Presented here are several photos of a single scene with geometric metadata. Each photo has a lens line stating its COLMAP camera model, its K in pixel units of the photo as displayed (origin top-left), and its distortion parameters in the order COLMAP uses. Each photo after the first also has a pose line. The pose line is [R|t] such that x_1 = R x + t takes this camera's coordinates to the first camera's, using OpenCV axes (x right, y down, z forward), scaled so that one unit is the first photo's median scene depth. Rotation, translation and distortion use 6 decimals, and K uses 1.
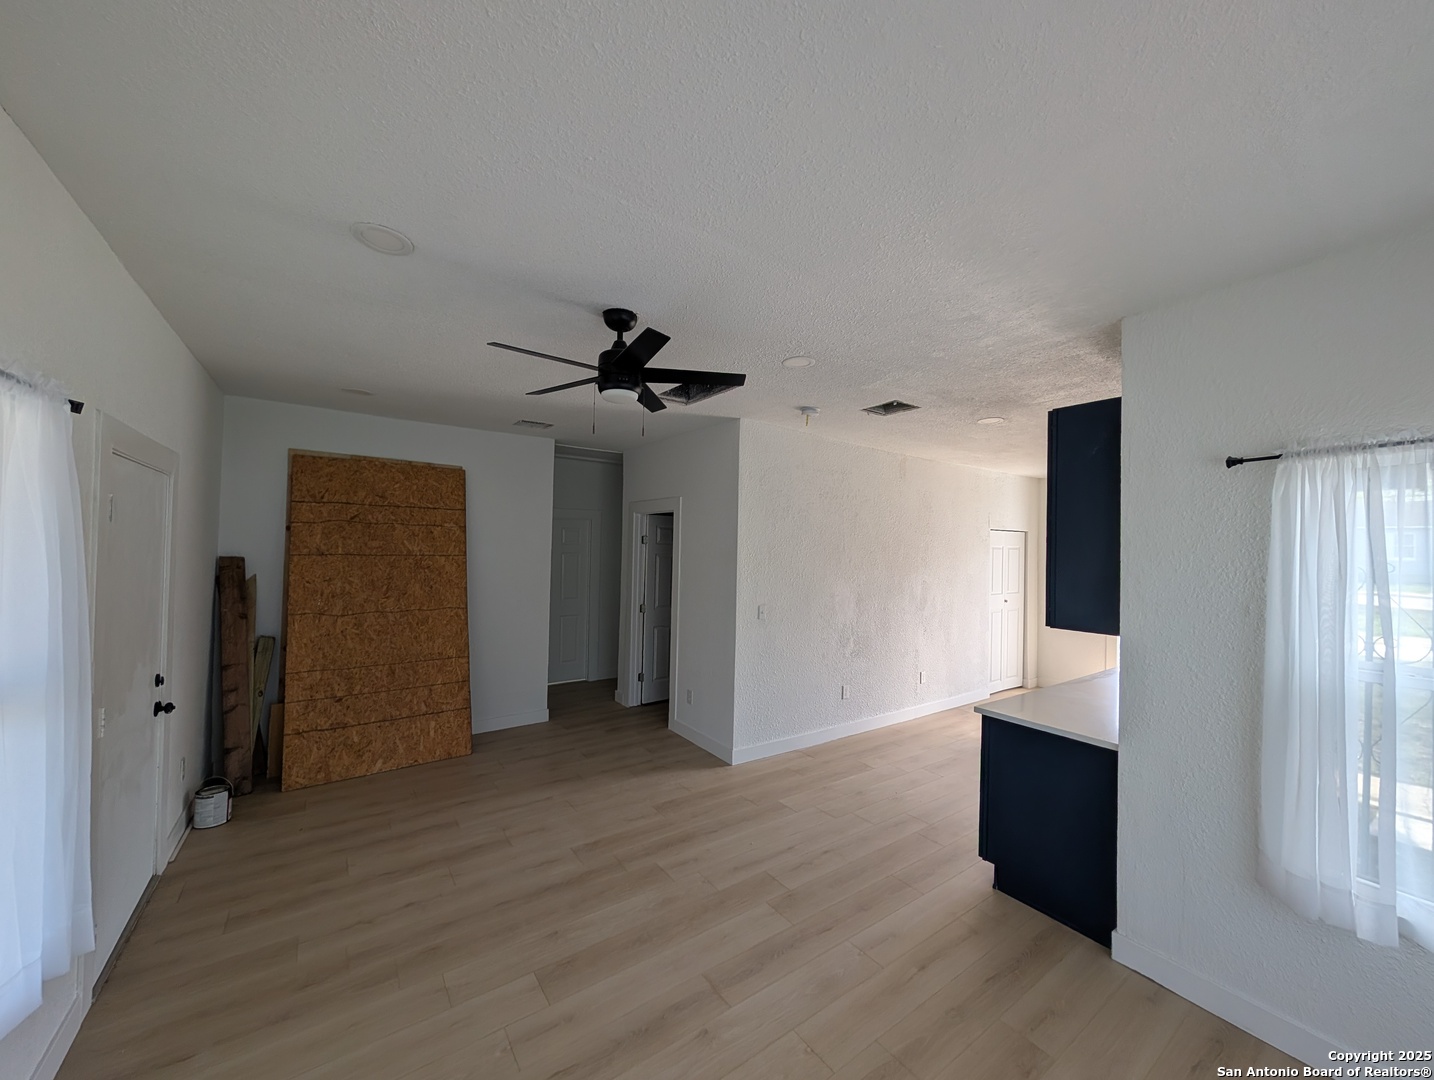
lens RADIAL K [[539.2, 0, 717.9], [0, 539.2, 537.4], [0, 0, 1]] dist [-0.001450, -0.000367]
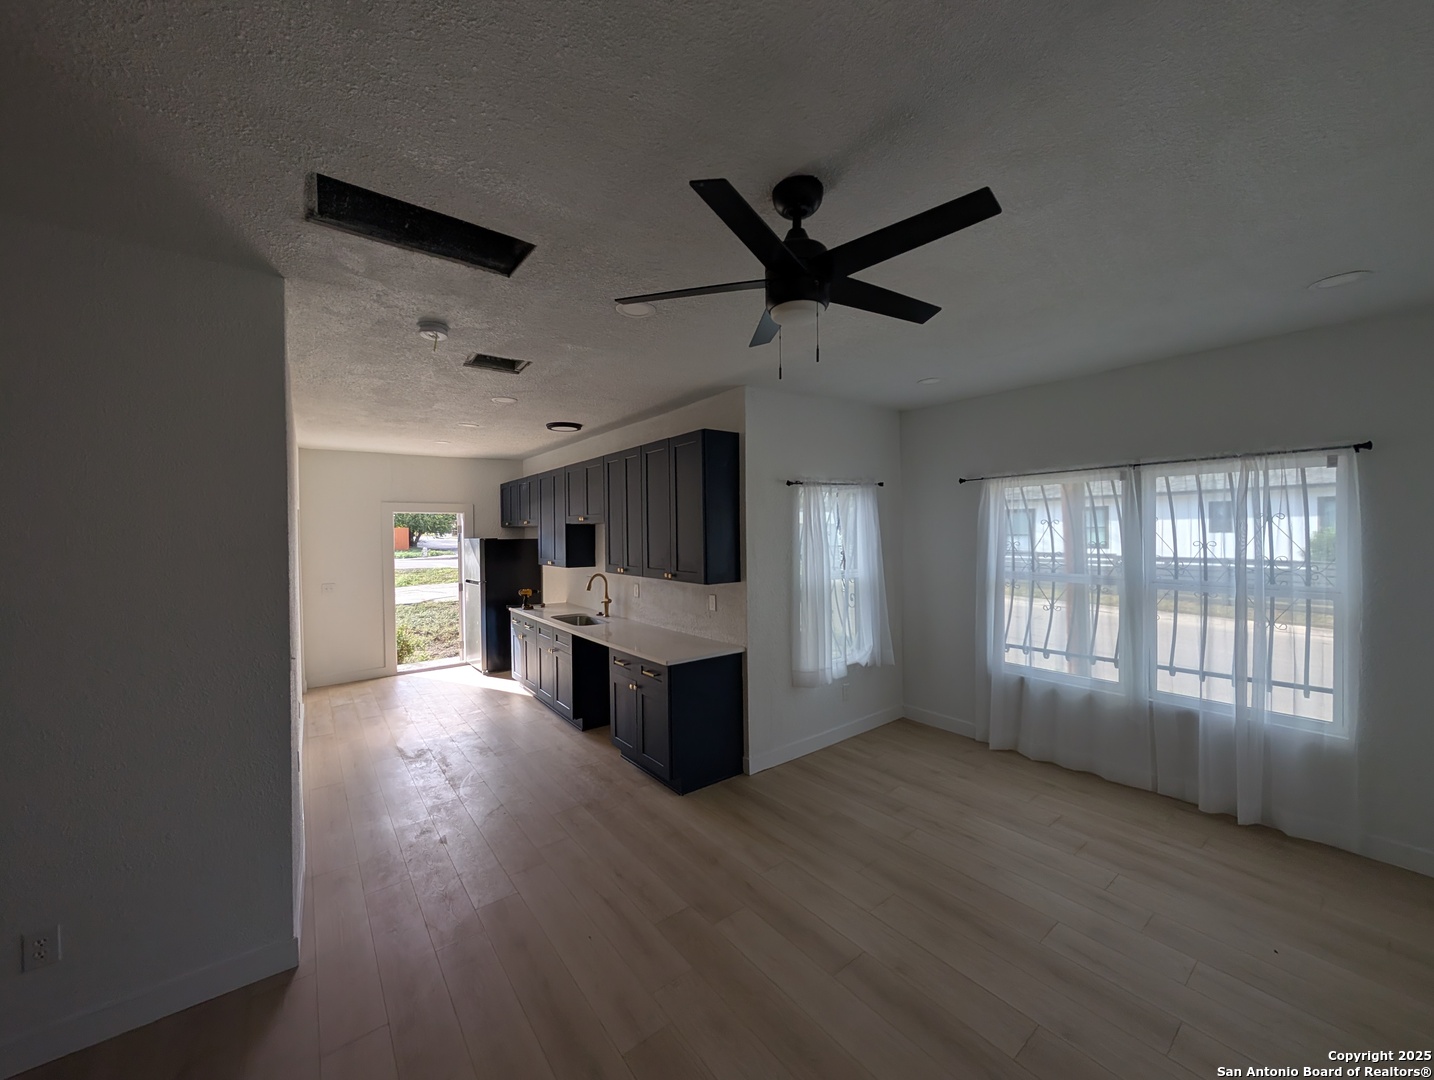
lens RADIAL K [[539.2, 0, 717.9], [0, 539.2, 537.4], [0, 0, 1]] dist [-0.001450, -0.000367]
pose [[-0.033946, -0.030244, 0.998966, -0.742722], [-0.008261, 0.999516, 0.029980, 0.000750], [-0.999390, -0.007234, -0.034179, 0.963512]]
